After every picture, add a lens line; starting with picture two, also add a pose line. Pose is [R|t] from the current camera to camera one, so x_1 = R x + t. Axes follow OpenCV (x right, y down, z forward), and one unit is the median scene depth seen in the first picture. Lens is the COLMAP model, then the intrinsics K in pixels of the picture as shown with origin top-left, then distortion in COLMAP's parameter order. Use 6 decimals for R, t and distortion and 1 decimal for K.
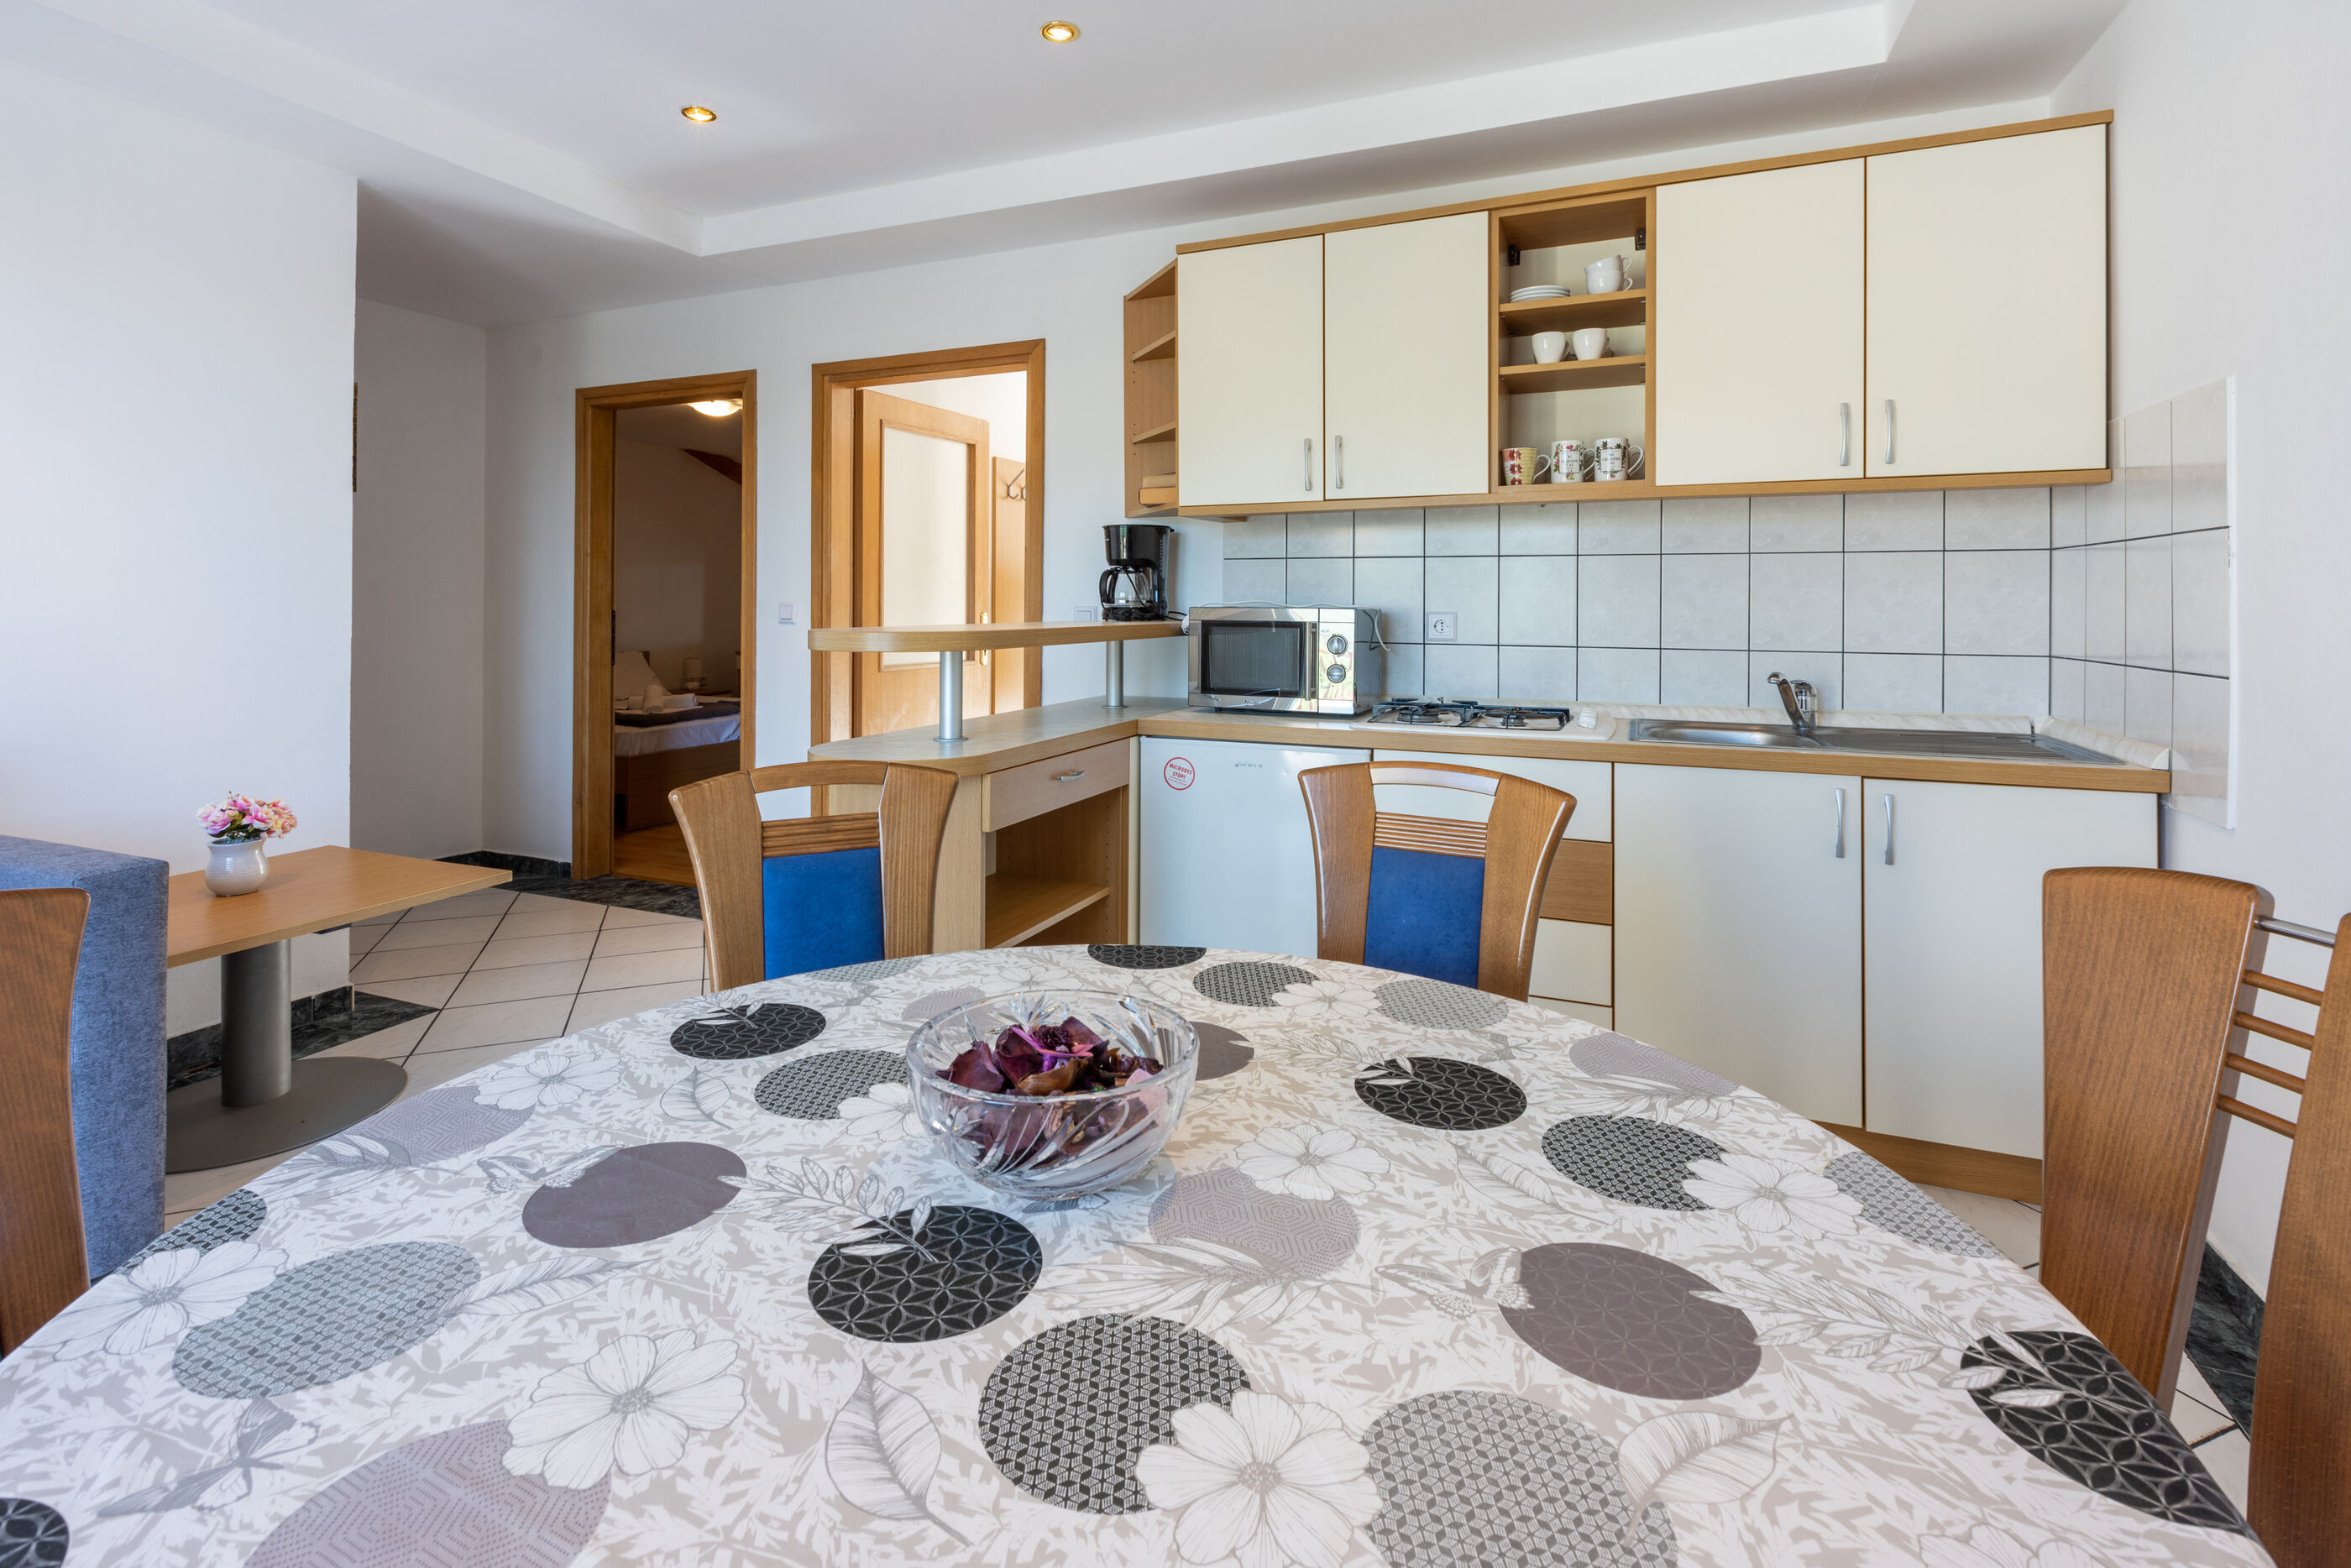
lens RADIAL K [[1090.6, 0, 1117.1], [0, 1090.6, 601.7], [0, 0, 1]] dist [0.000105, 0.001337]
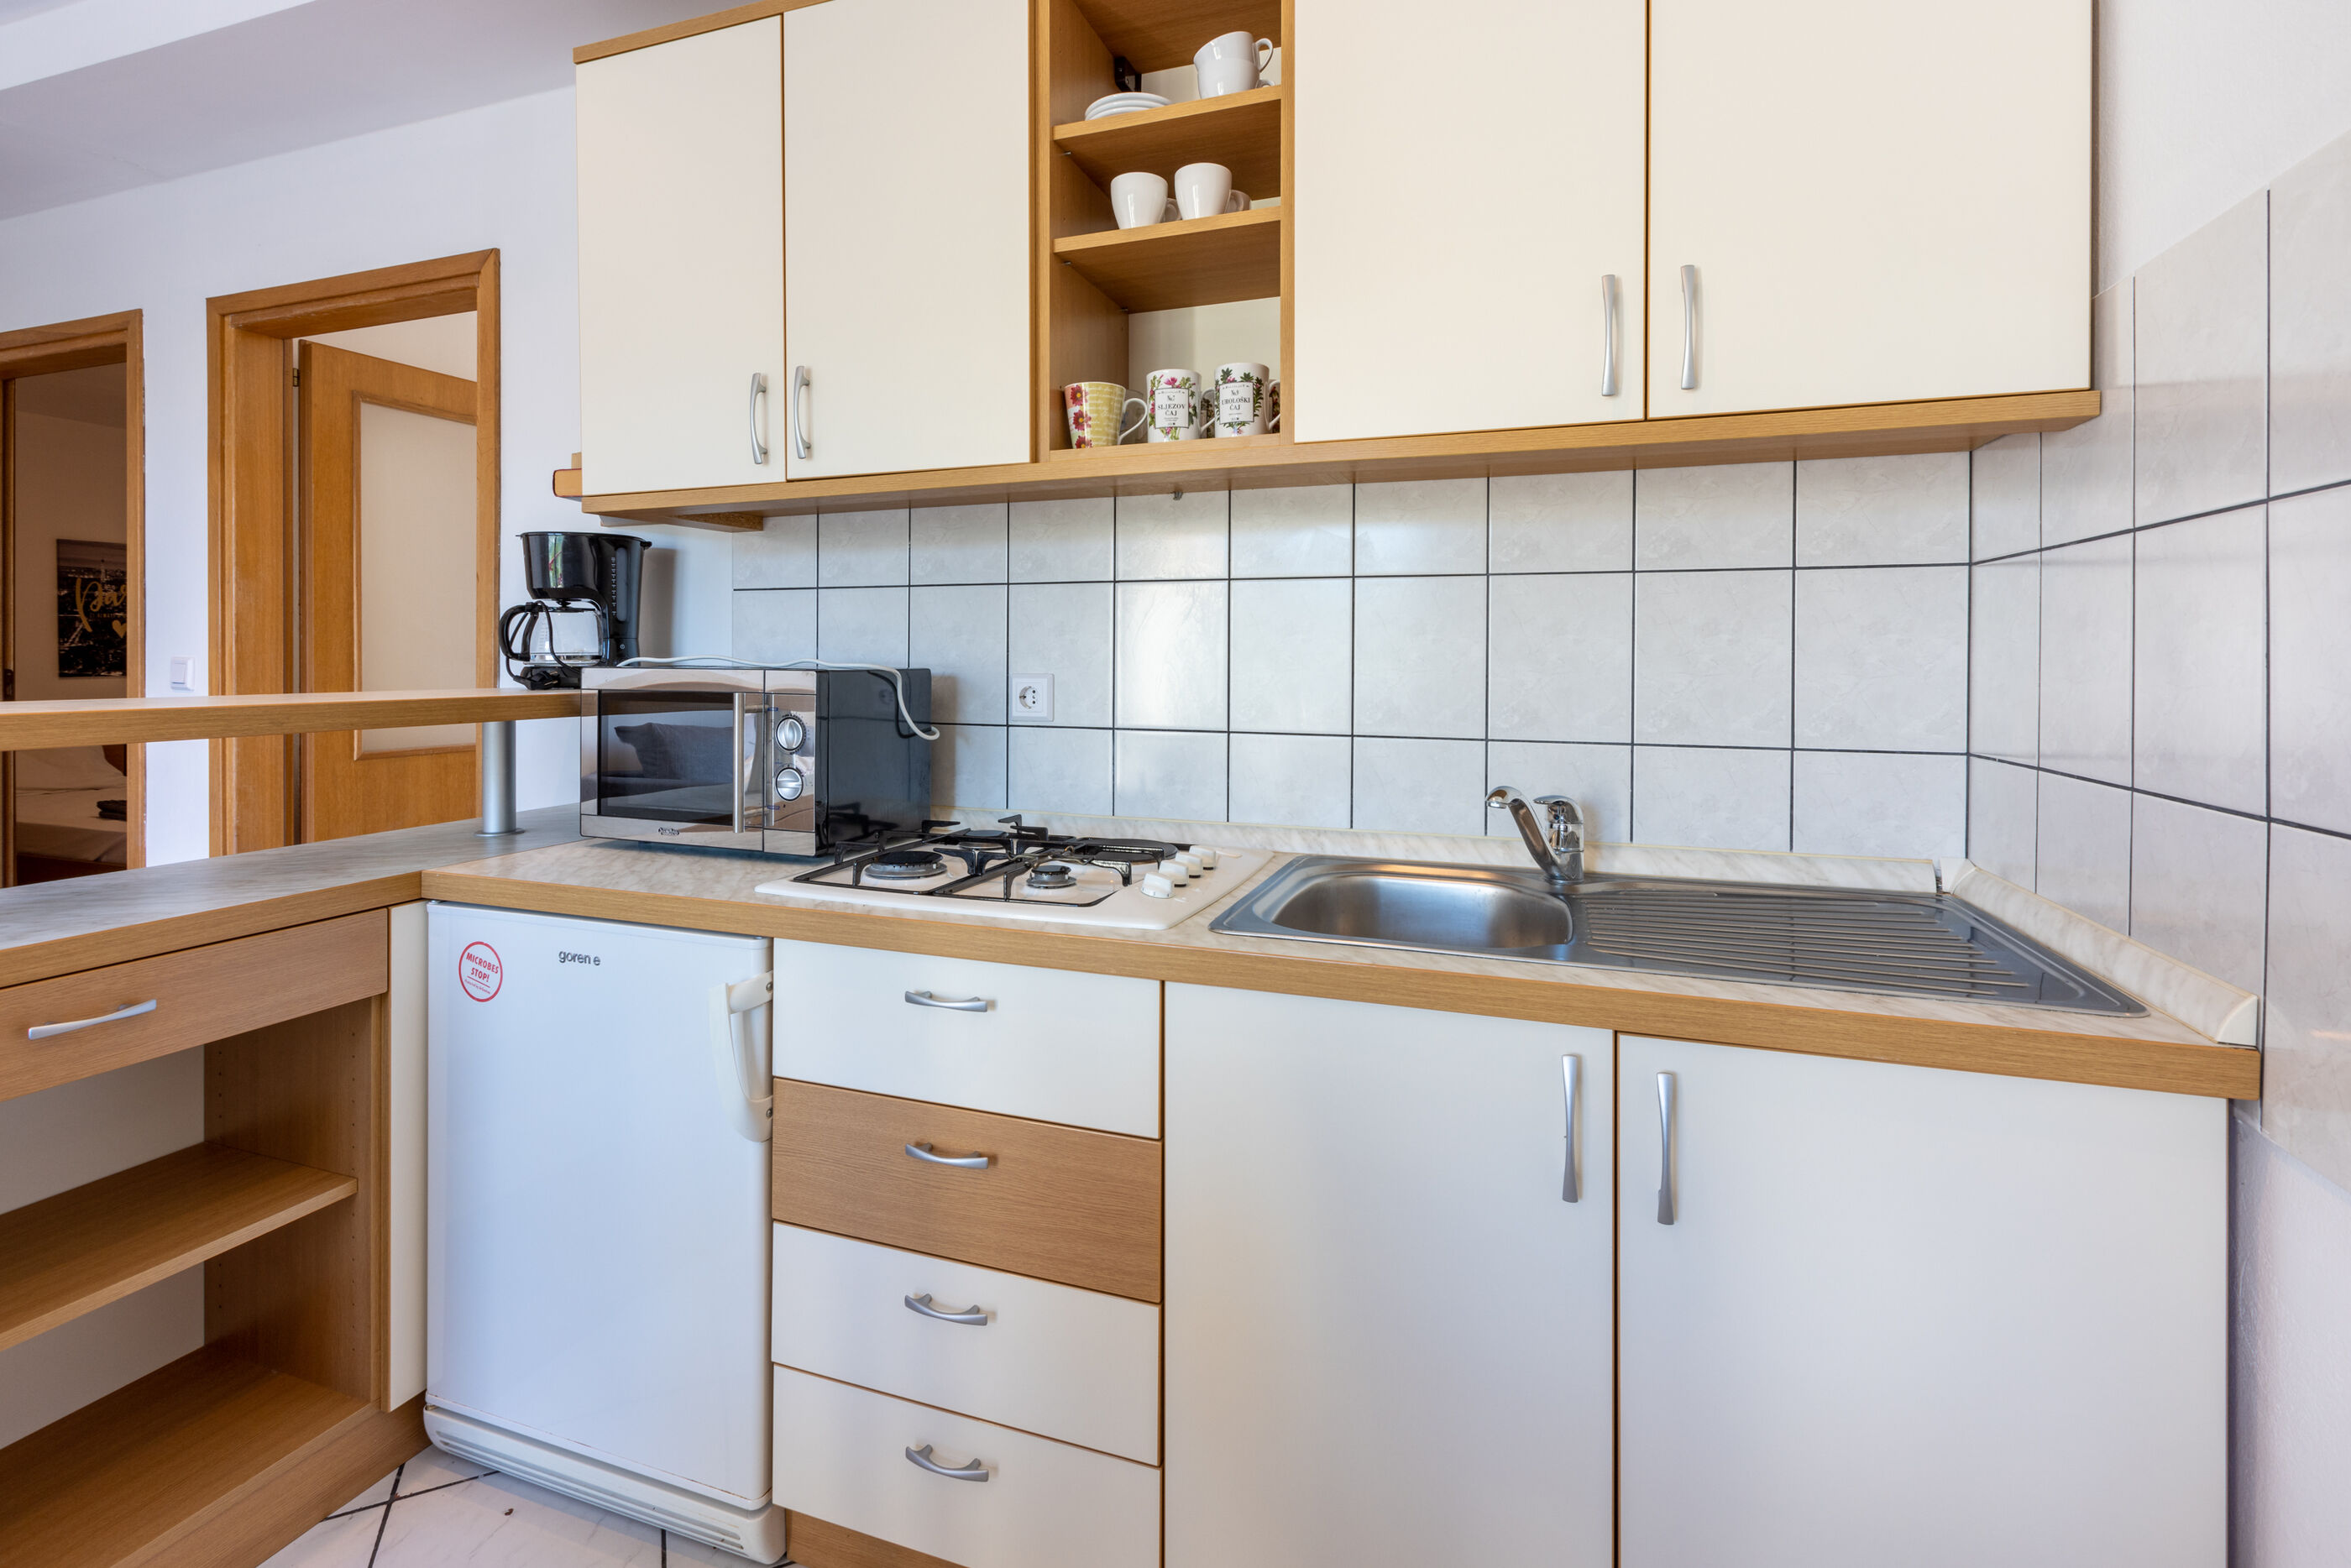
lens RADIAL K [[1090.6, 0, 1147.7], [0, 1090.6, 665.7], [0, 0, 1]] dist [0.000105, 0.001337]
pose [[0.995821, -0.001361, 0.091319, 0.355166], [0.000542, 0.999959, 0.008989, -0.000606], [-0.091328, -0.008902, 0.995781, 0.445264]]
